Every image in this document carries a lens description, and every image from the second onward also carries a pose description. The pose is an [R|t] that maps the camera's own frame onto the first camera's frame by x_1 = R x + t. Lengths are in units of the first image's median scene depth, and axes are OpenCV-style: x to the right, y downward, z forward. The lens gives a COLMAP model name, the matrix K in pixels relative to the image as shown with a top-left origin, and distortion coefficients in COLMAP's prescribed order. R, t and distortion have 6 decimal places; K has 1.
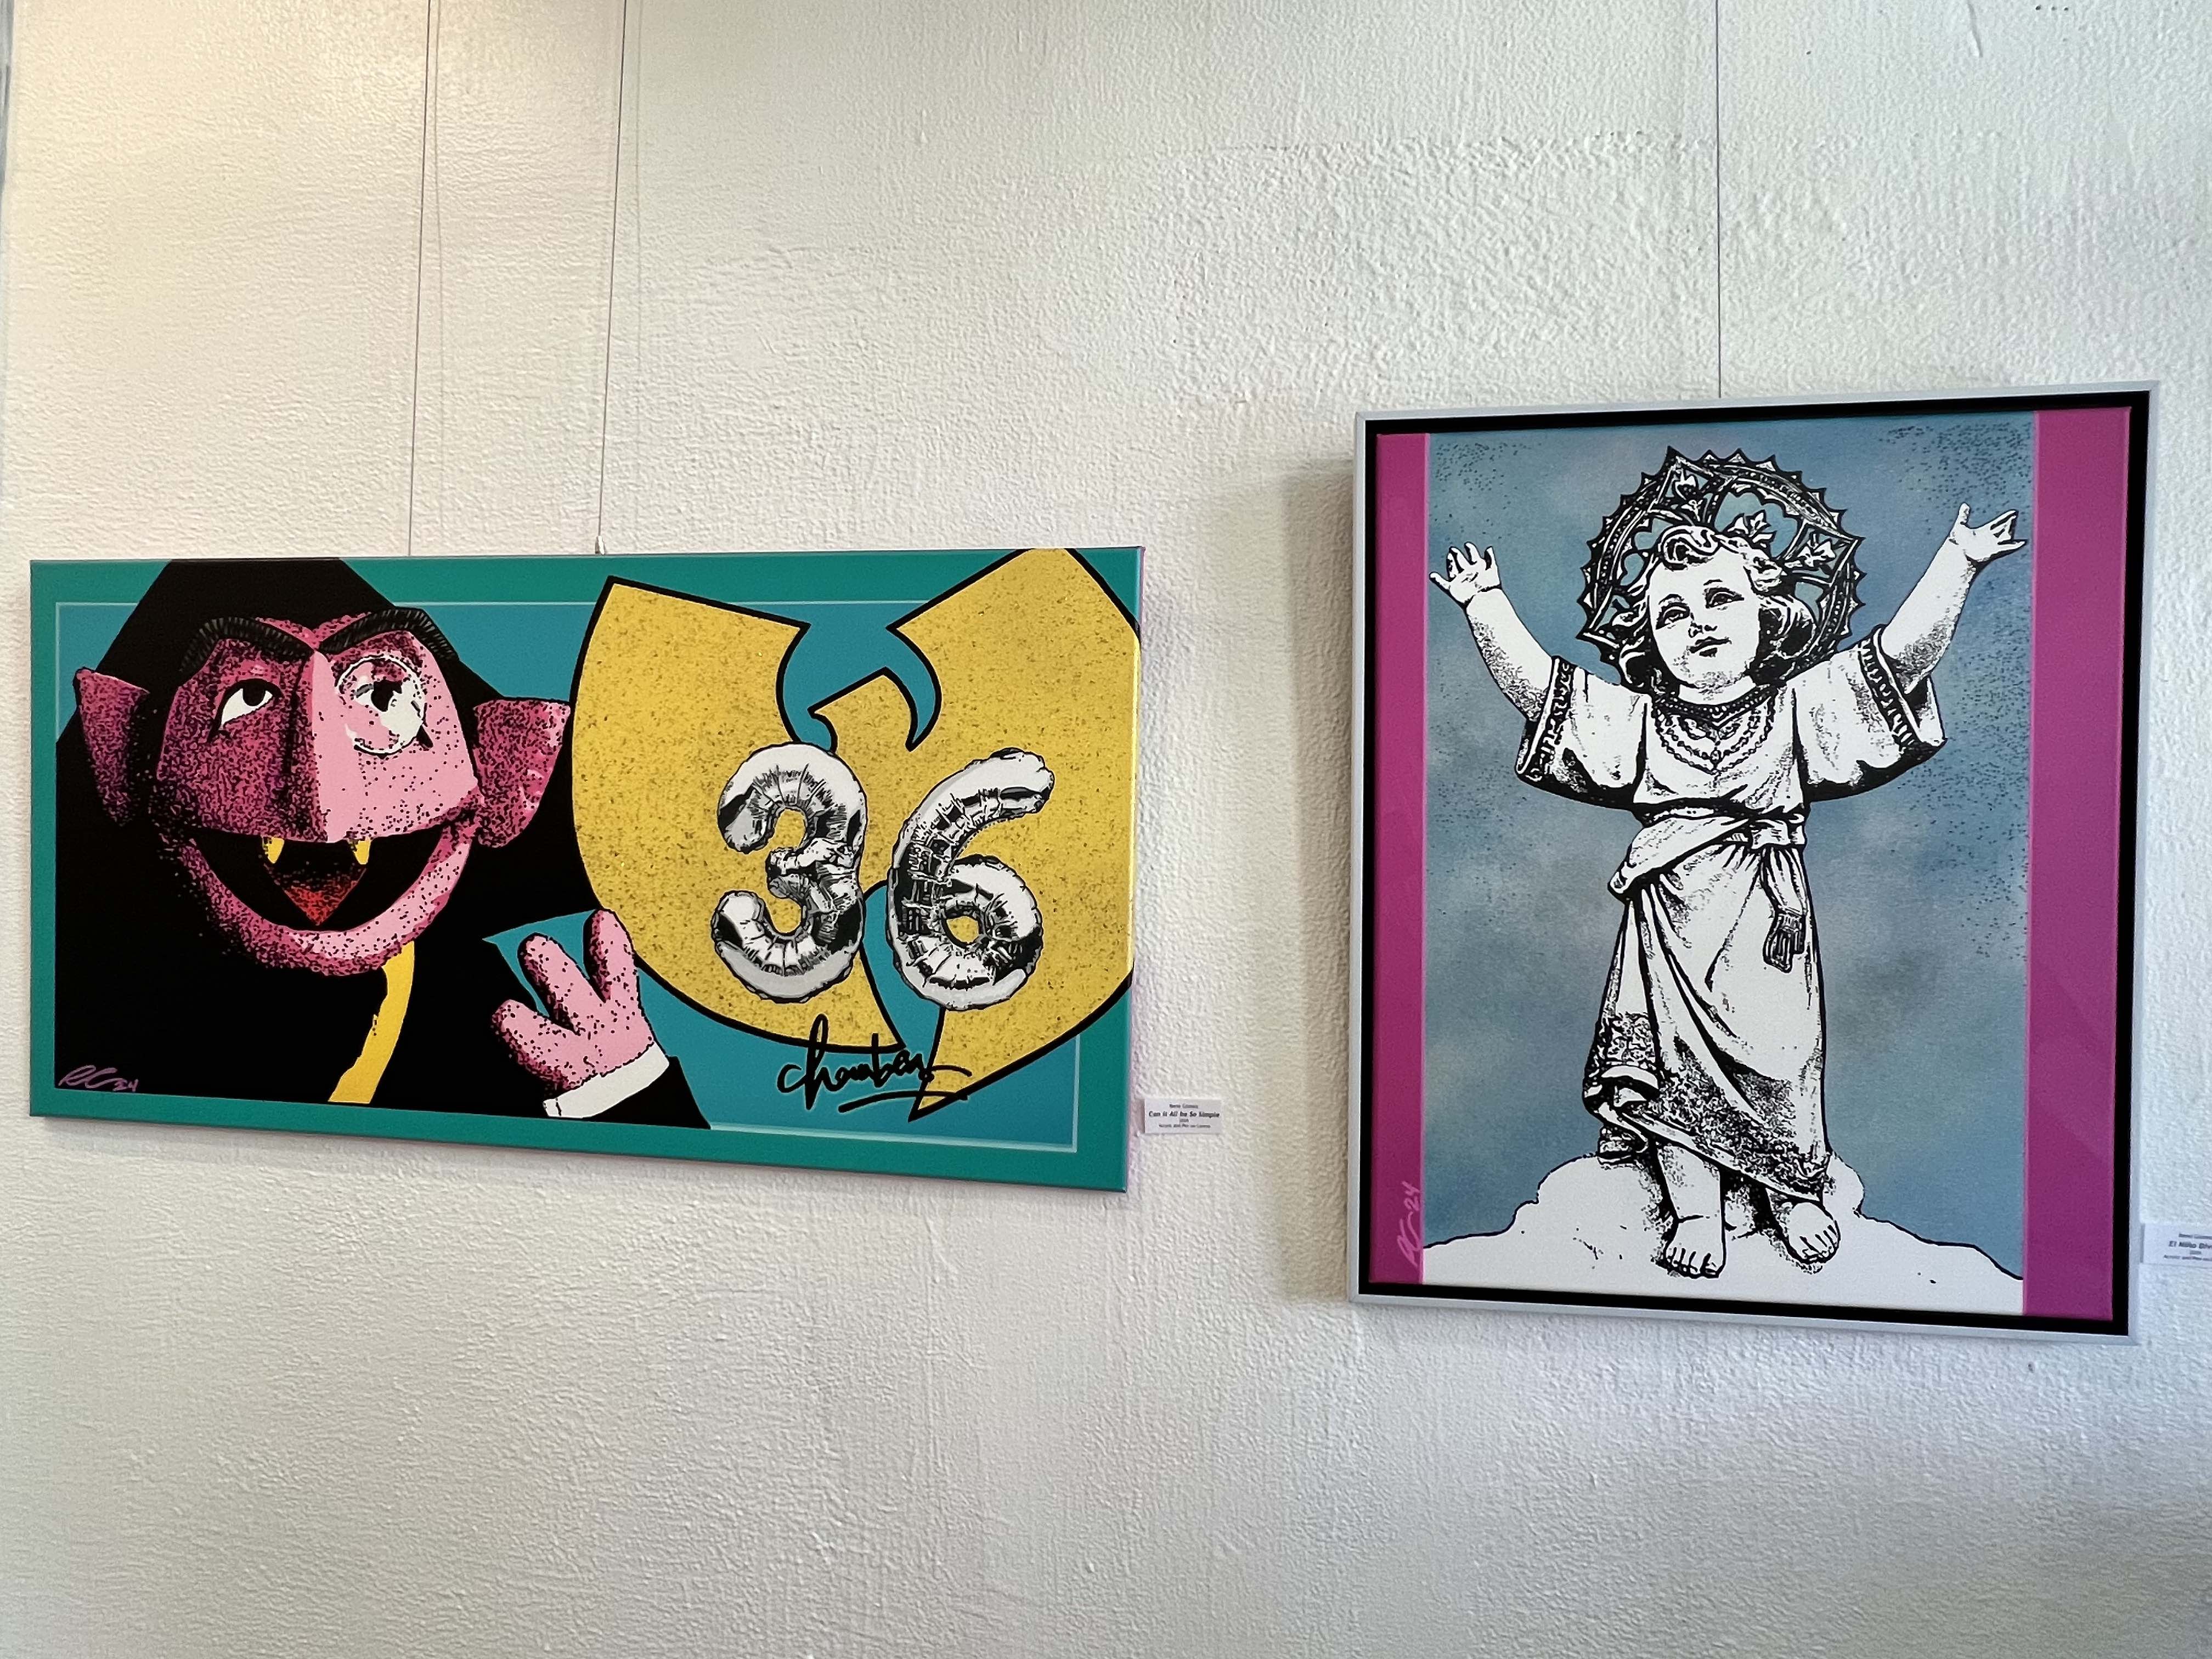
lens RADIAL K [[1216.8, 0, 1105.3], [0, 1216.8, 818.6], [0, 0, 1]] dist [-0.007839, -0.000972]
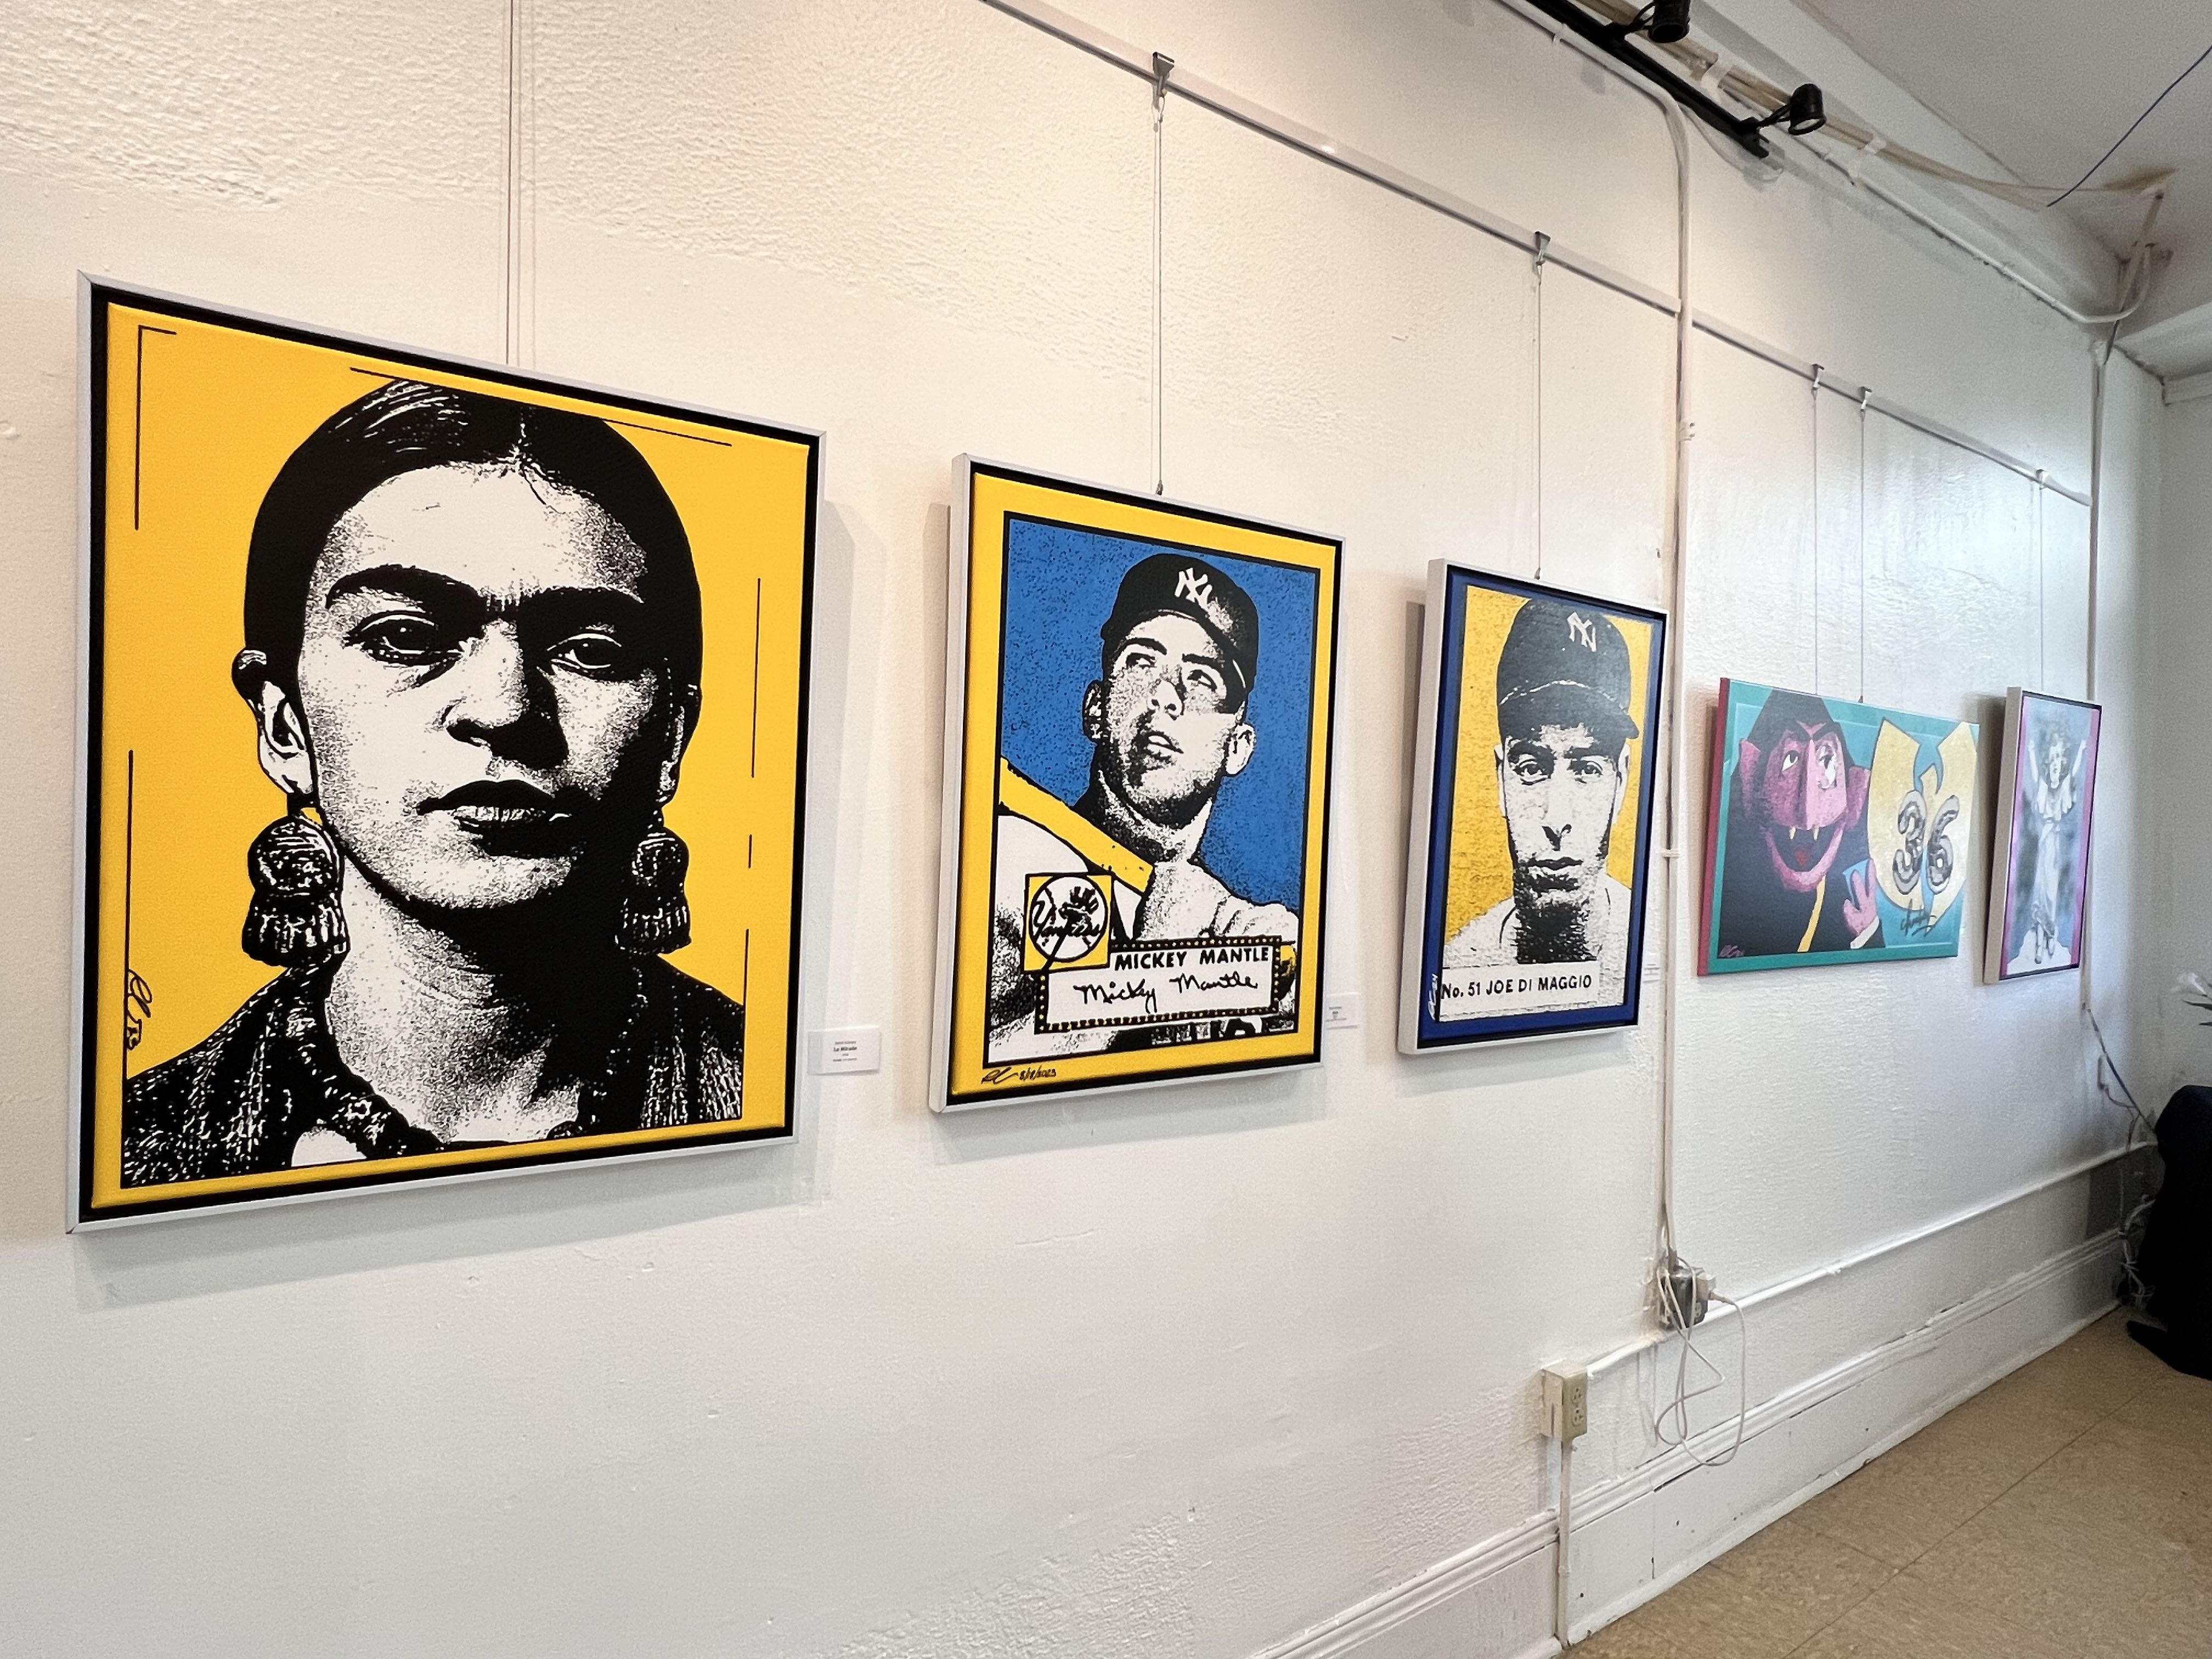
lens RADIAL K [[1216.8, 0, 1109.5], [0, 1216.8, 835.7], [0, 0, 1]] dist [-0.007839, -0.000972]
pose [[0.731387, -0.002141, 0.681959, -3.530144], [-0.017871, 0.999591, 0.022305, 0.006021], [-0.681729, -0.028501, 0.731050, 0.334987]]
